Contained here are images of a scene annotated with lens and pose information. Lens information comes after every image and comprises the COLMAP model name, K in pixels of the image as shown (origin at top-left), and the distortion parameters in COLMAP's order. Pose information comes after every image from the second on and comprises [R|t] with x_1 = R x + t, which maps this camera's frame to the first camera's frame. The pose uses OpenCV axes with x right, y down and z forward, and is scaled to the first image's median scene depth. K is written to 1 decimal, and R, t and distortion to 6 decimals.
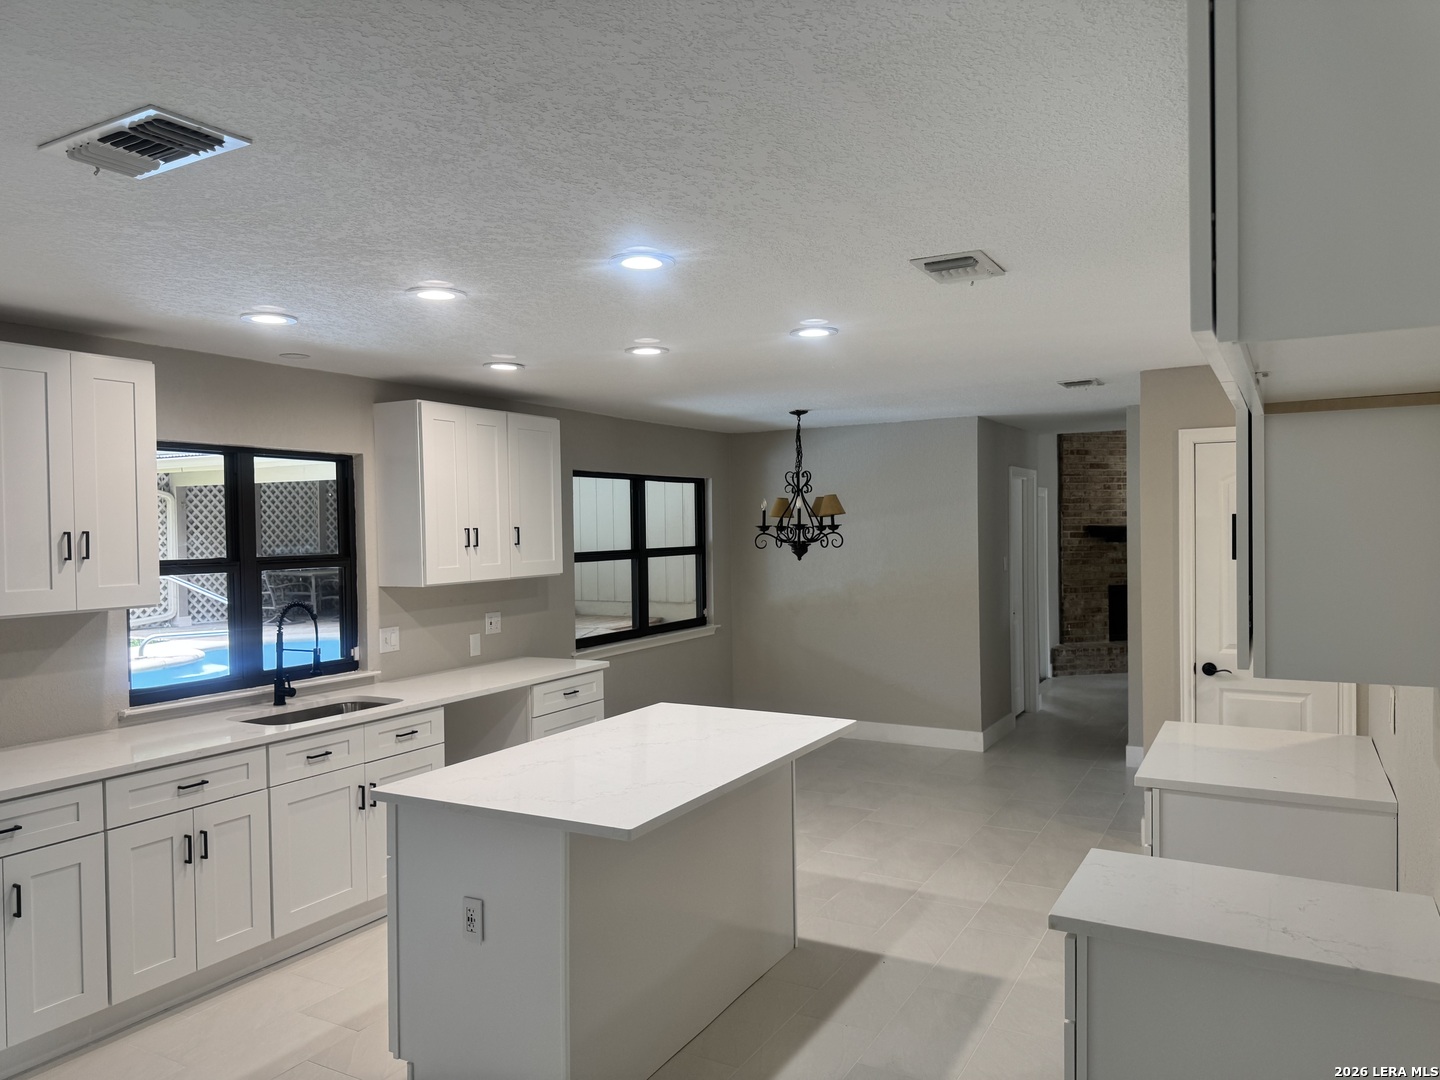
lens RADIAL K [[1010.2, 0, 716.0], [0, 1010.2, 538.8], [0, 0, 1]] dist [0.124307, -0.187985]
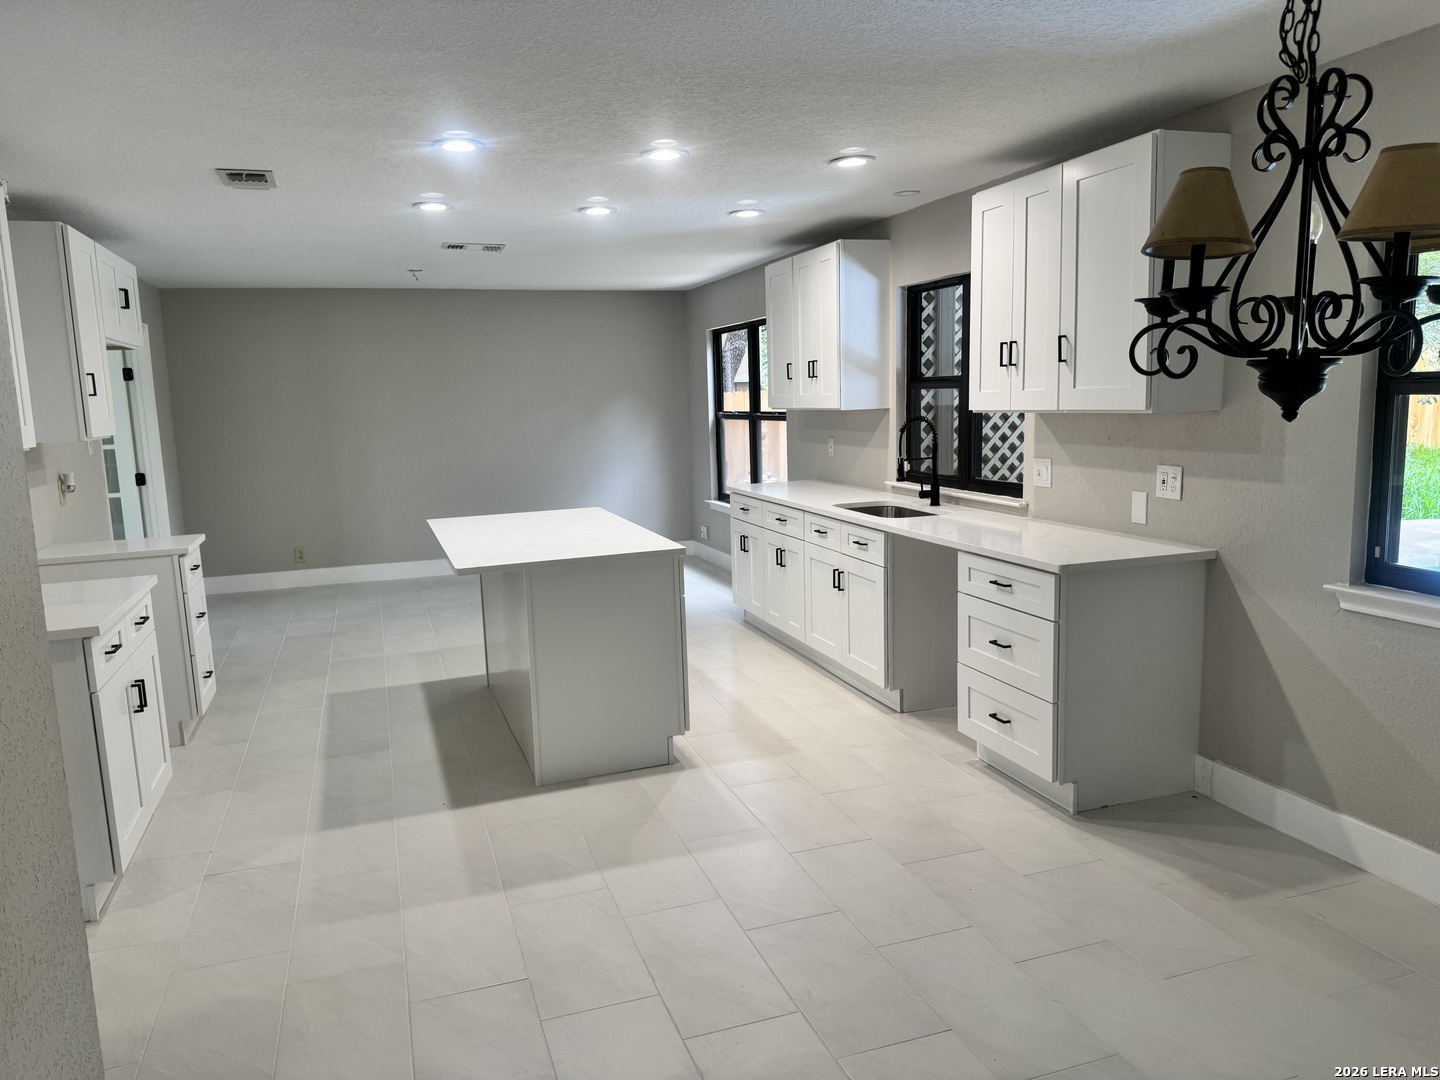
lens RADIAL K [[1010.2, 0, 716.0], [0, 1010.2, 538.8], [0, 0, 1]] dist [0.124307, -0.187985]
pose [[-0.666111, 0.144631, -0.731695, 0.708469], [0.033643, 0.985847, 0.164240, 0.003002], [0.745093, 0.084786, -0.661549, 1.915966]]
